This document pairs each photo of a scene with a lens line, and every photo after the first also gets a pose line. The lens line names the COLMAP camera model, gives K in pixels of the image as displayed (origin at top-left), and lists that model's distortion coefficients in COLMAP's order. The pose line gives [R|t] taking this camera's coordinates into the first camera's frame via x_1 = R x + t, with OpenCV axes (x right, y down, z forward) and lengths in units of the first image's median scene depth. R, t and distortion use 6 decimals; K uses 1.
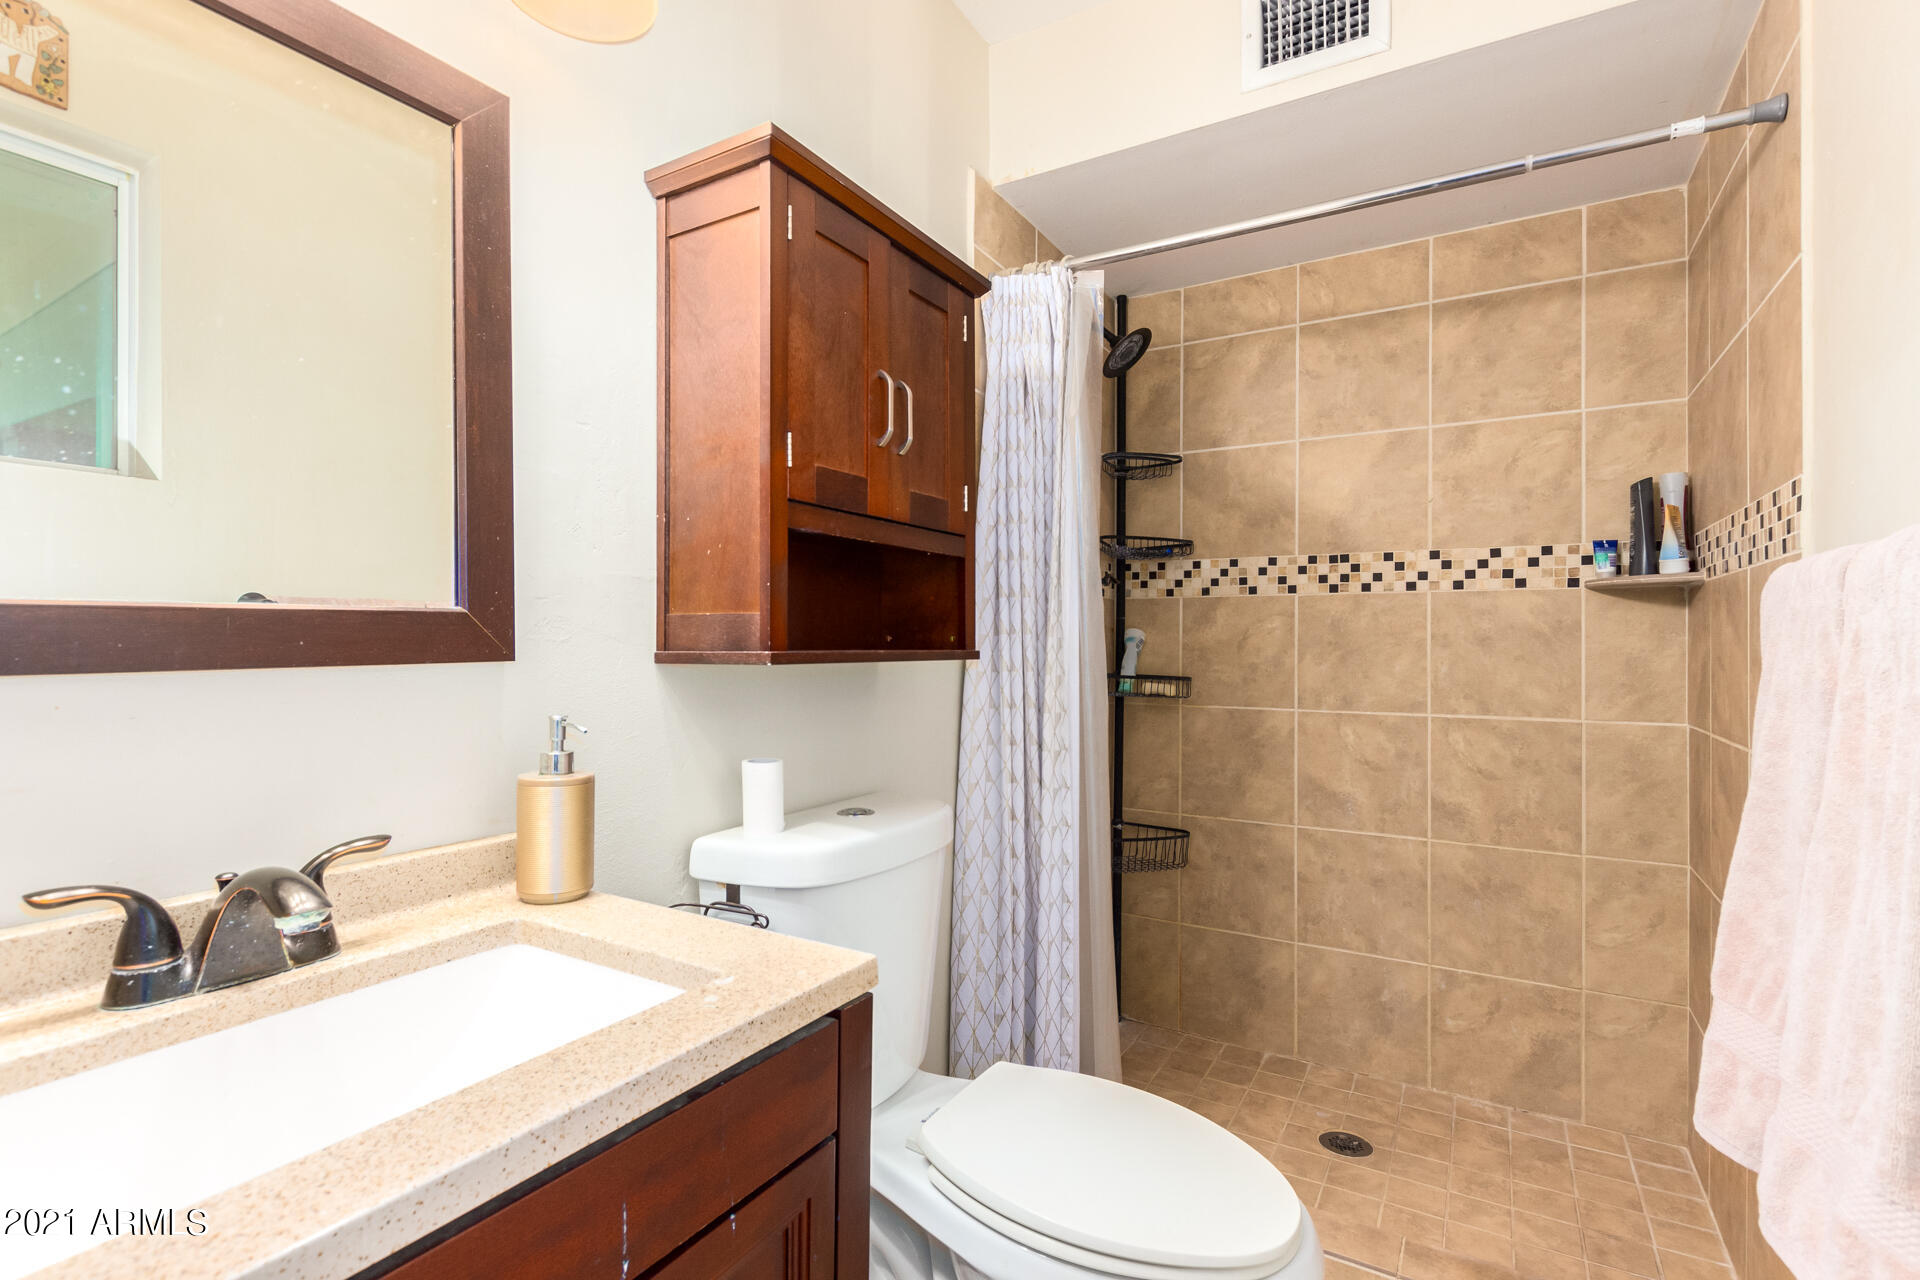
lens RADIAL K [[882.9, 0, 947.6], [0, 882.9, 638.2], [0, 0, 1]] dist [0.008288, 0.000286]
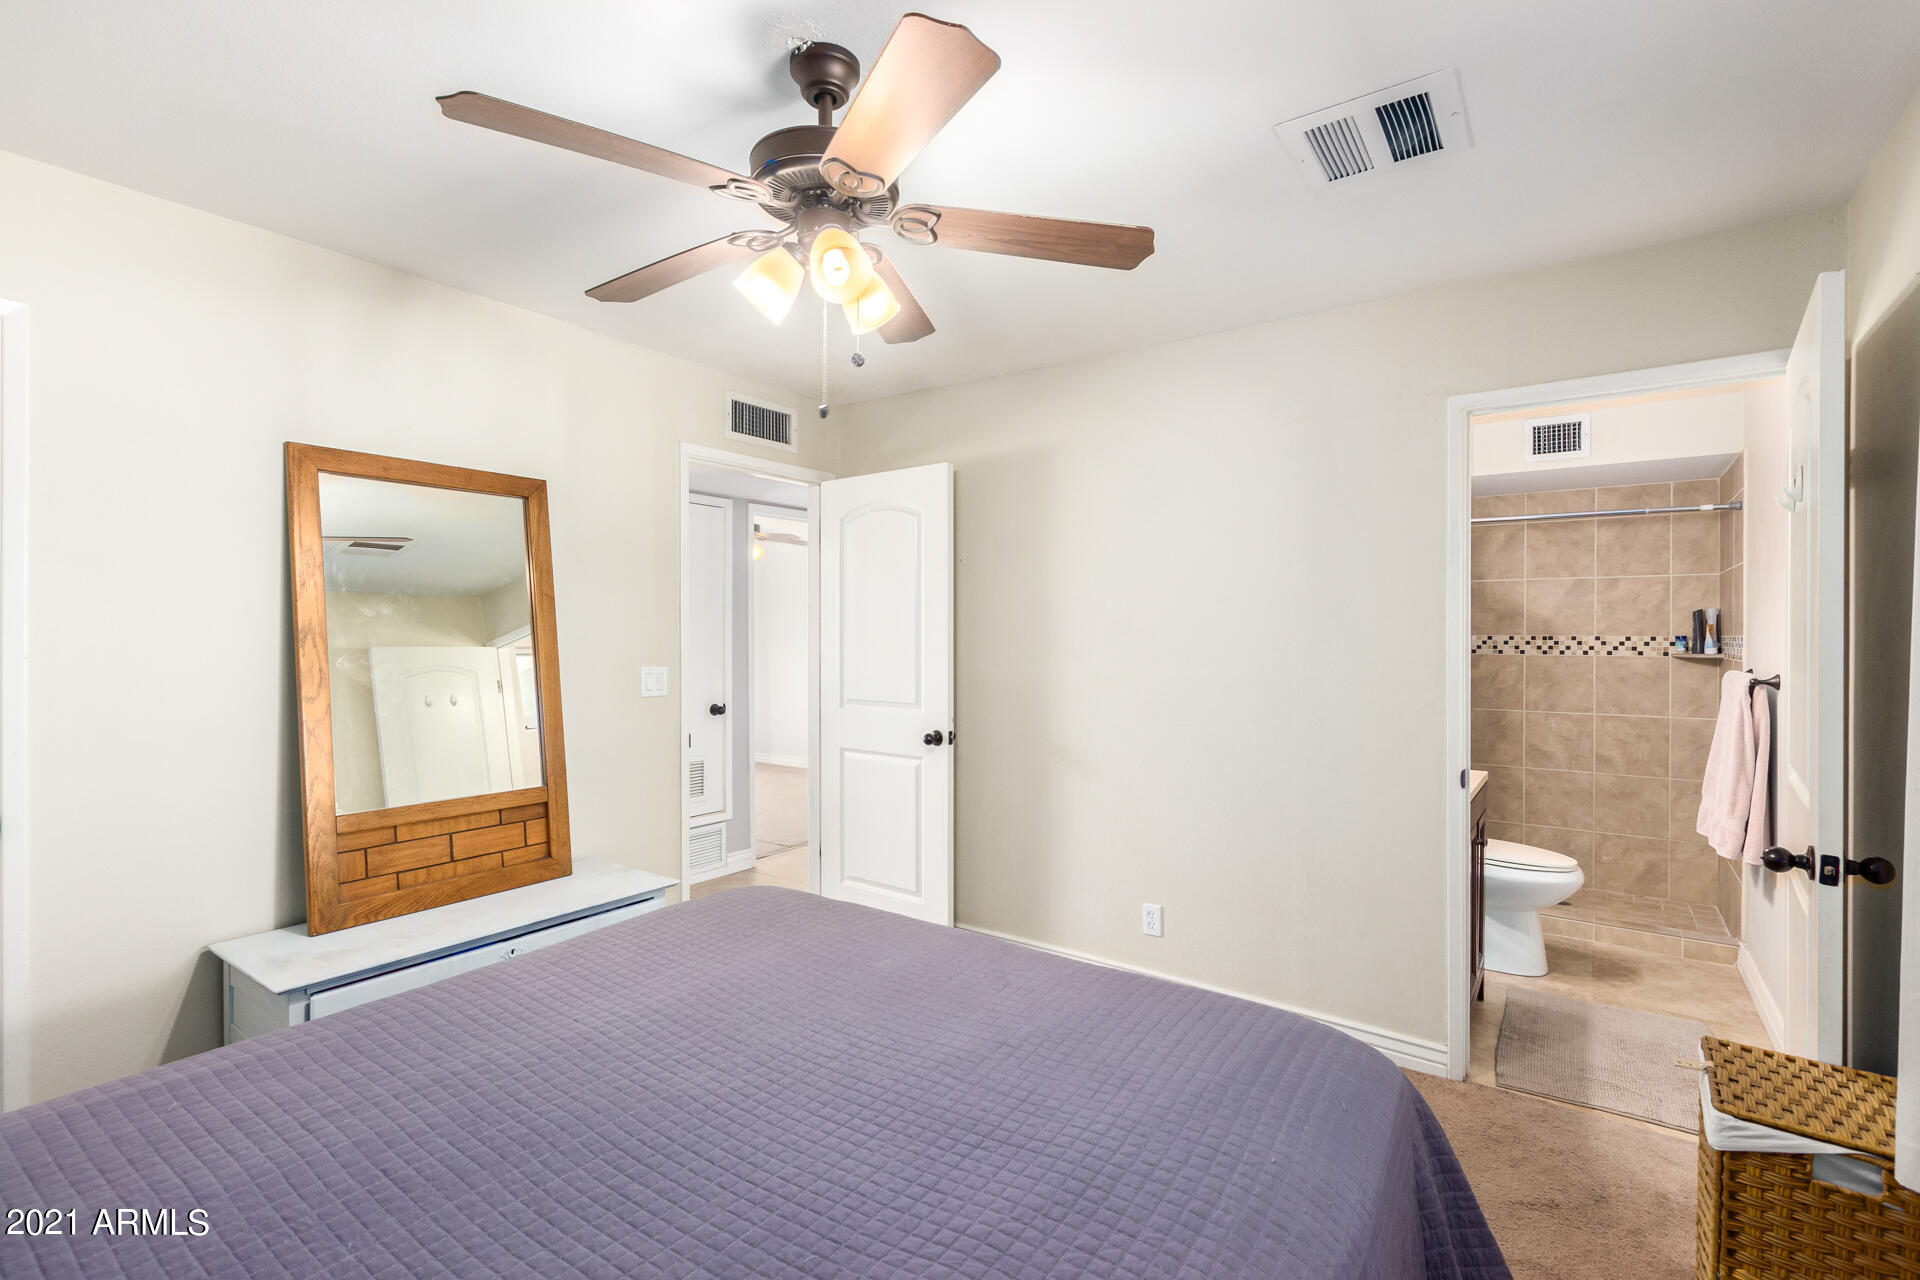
lens RADIAL K [[882.9, 0, 965.4], [0, 882.9, 636.7], [0, 0, 1]] dist [0.008288, 0.000286]
pose [[0.998065, 0.001182, -0.062175, -0.840363], [-0.000769, 0.999977, 0.006680, -0.113005], [0.062181, -0.006620, 0.998043, -1.230243]]
